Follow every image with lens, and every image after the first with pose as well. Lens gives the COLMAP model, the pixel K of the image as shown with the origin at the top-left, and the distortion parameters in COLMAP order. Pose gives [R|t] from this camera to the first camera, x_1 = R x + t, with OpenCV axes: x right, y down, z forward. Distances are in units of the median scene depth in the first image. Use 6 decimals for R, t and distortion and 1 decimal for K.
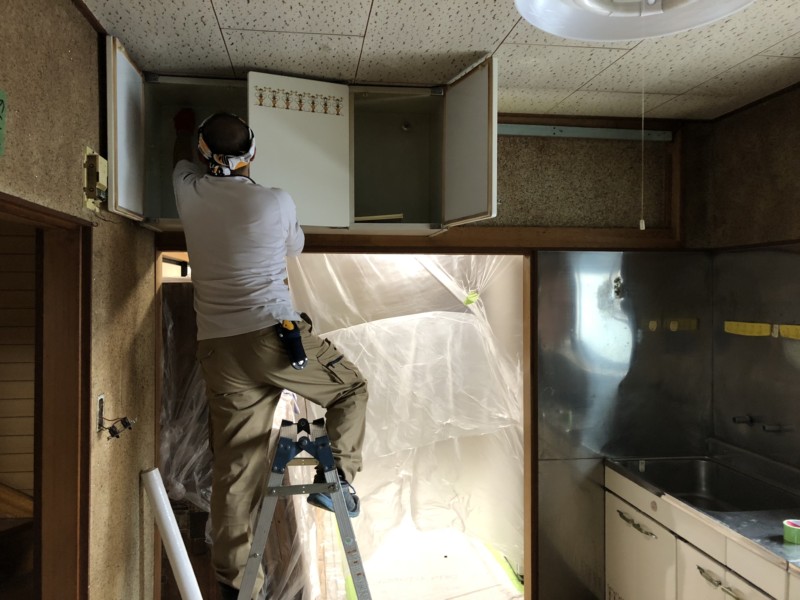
lens RADIAL K [[649.1, 0, 400.4], [0, 649.1, 298.0], [0, 0, 1]] dist [-0.012164, 0.002105]
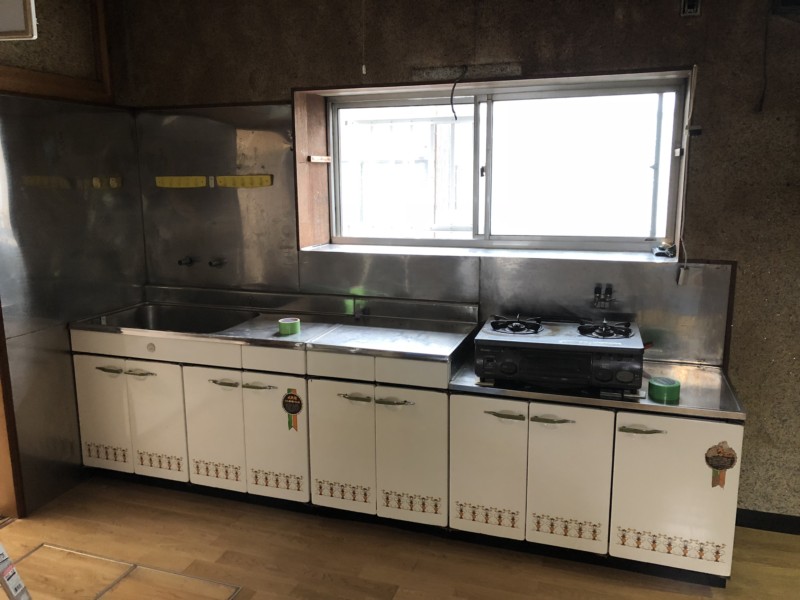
lens RADIAL K [[649.1, 0, 403.5], [0, 649.1, 301.1], [0, 0, 1]] dist [-0.012164, 0.002105]
pose [[0.416054, -0.178284, 0.891692, -0.355680], [0.010602, 0.981477, 0.191289, 0.039662], [-0.909278, -0.070133, 0.410237, 0.163041]]
